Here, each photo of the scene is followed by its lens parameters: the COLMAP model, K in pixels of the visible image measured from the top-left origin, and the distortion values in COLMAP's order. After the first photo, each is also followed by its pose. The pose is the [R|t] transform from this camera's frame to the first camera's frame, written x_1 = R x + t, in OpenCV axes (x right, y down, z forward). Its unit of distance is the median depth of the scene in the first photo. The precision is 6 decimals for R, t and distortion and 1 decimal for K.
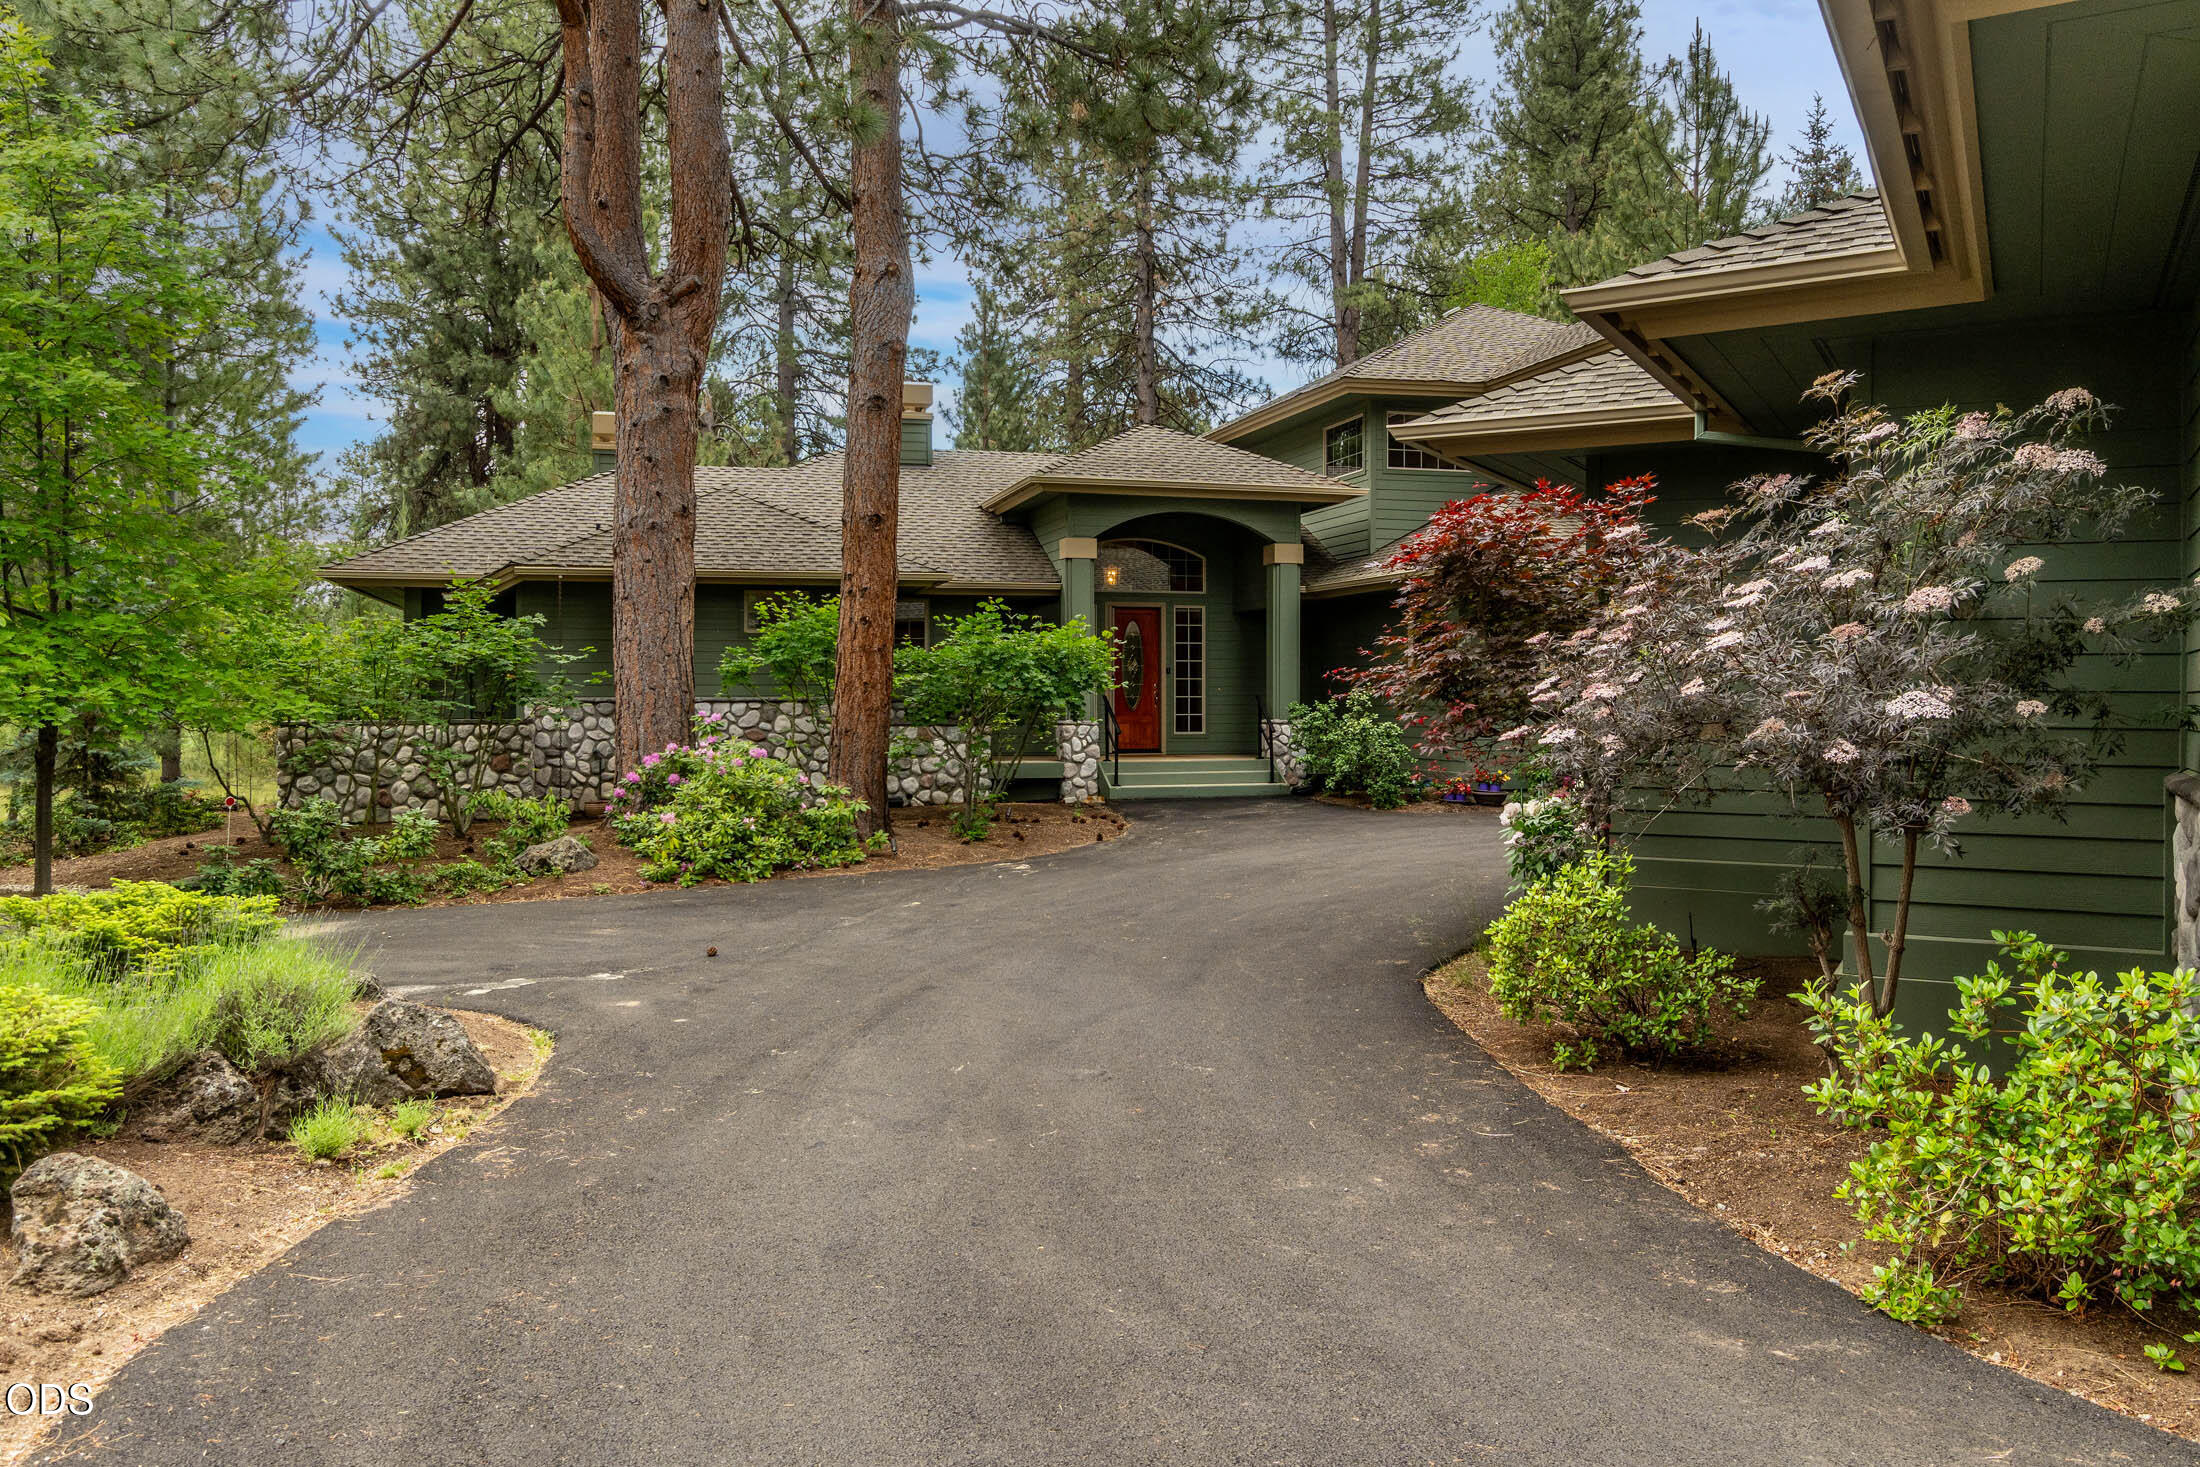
lens RADIAL K [[1566.5, 0, 1092.2], [0, 1566.5, 719.0], [0, 0, 1]] dist [0.006447, -0.000855]
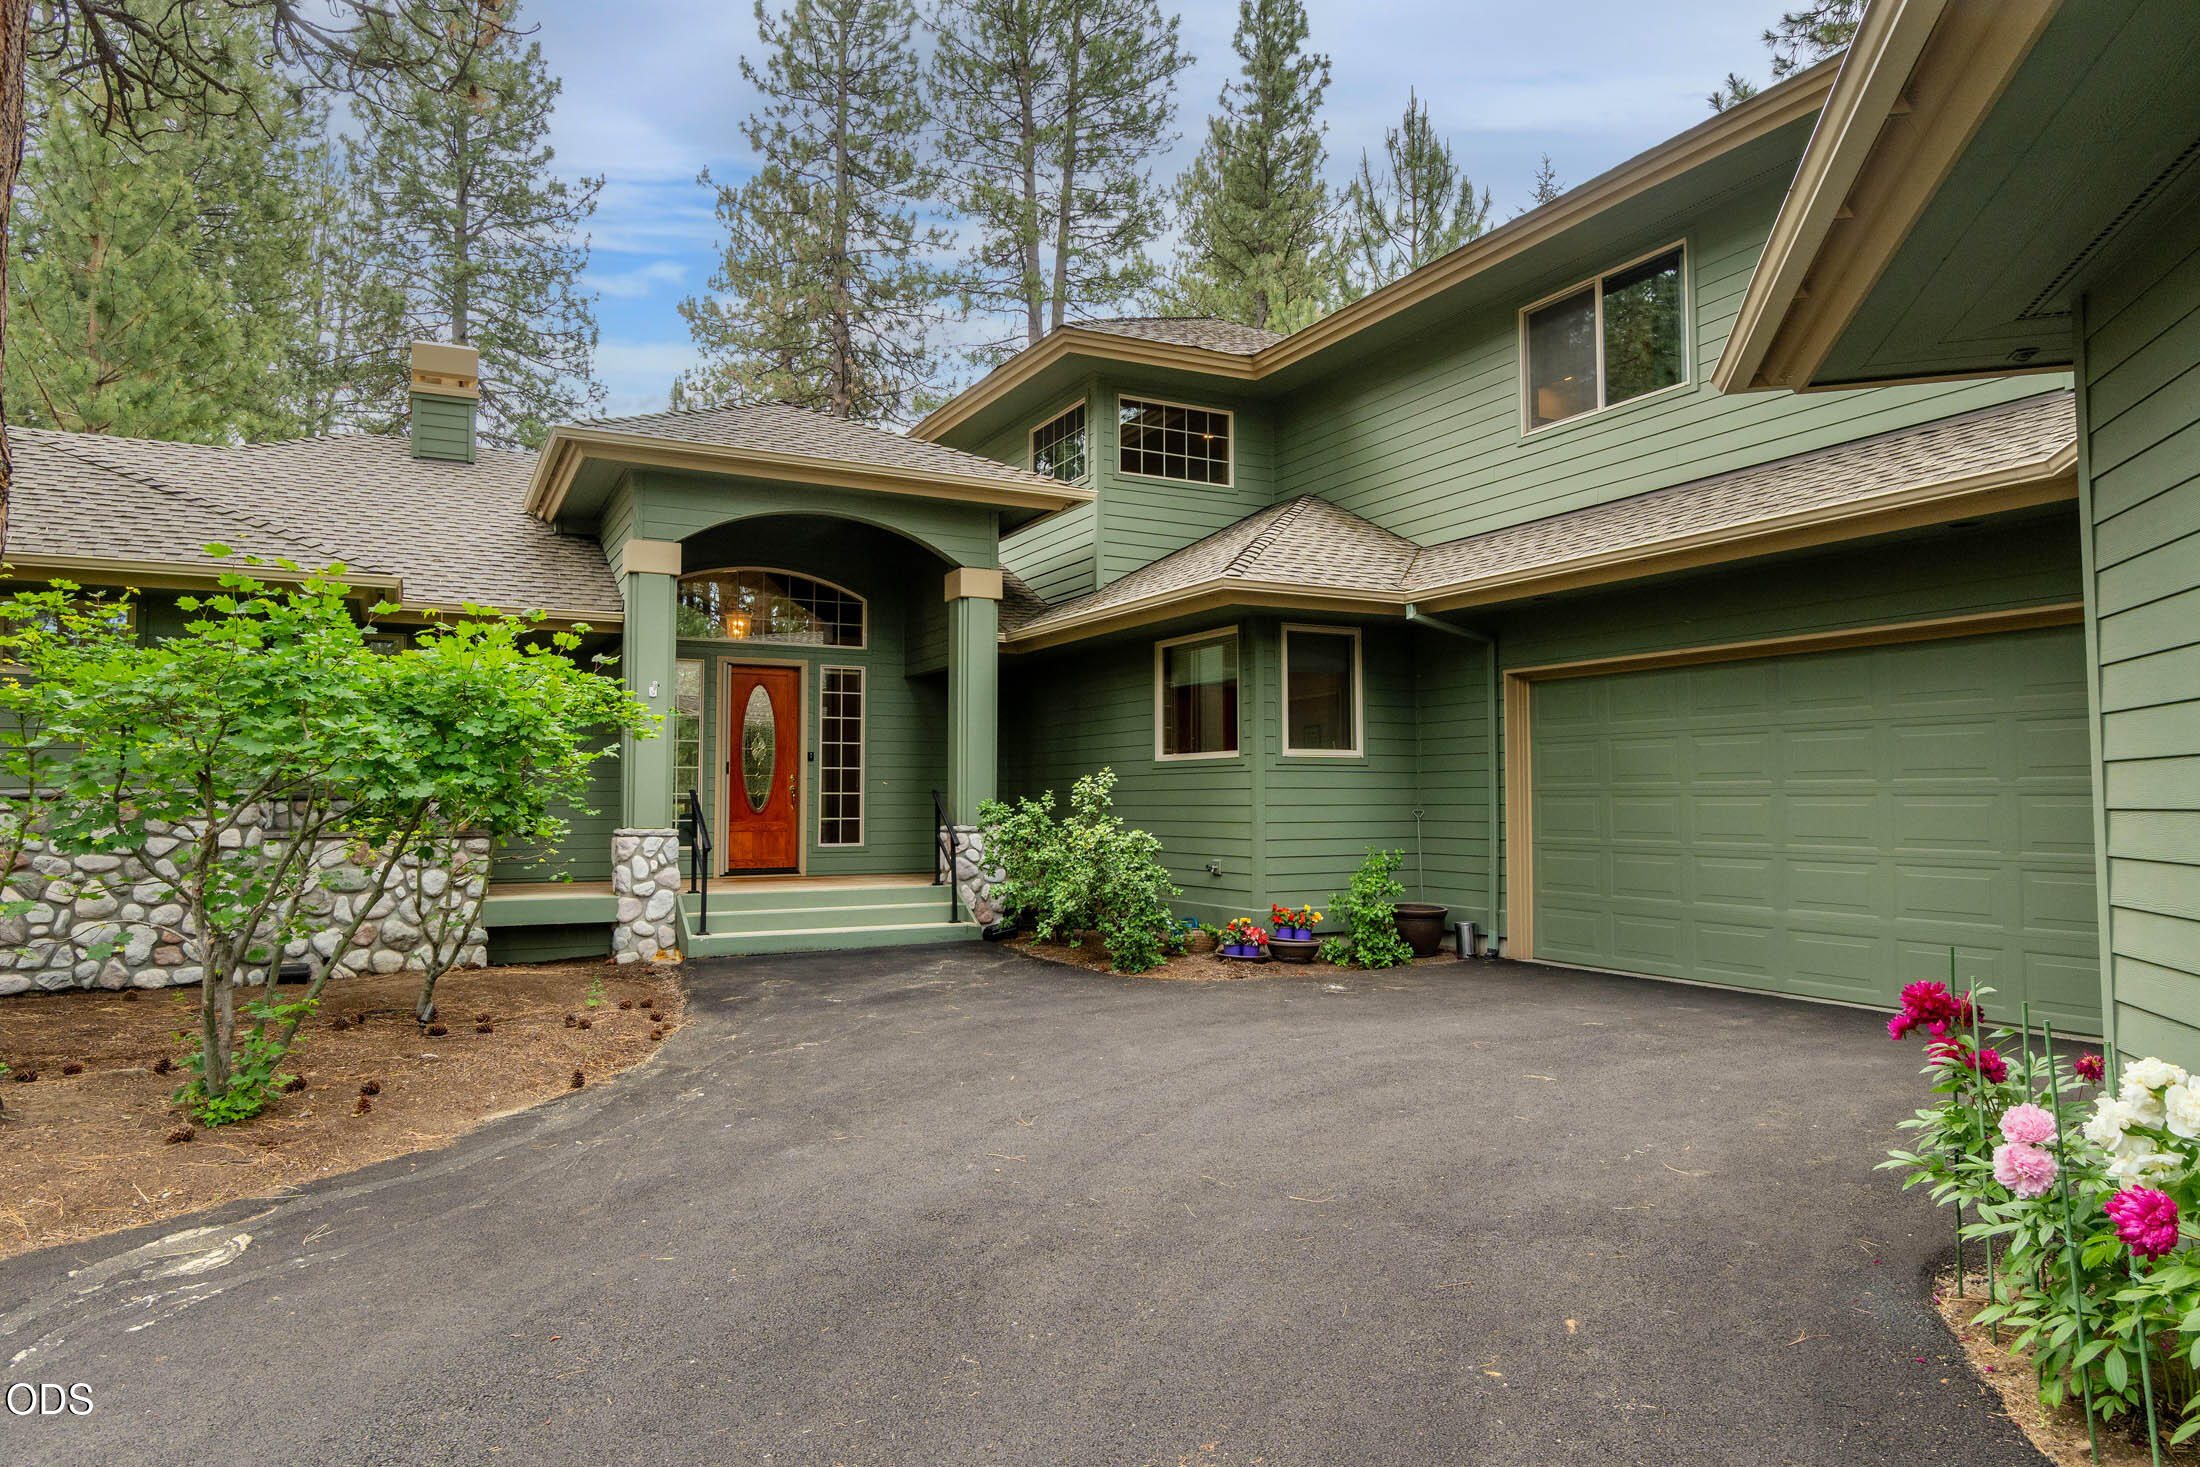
lens RADIAL K [[1336.9, 0, 1099.2], [0, 1336.9, 724.3], [0, 0, 1]] dist [0.001491, -0.000150]
pose [[0.978342, 0.012265, 0.206629, 0.056226], [0.002628, 0.997427, -0.071648, -0.001947], [-0.206976, 0.070639, 0.975793, 0.425530]]
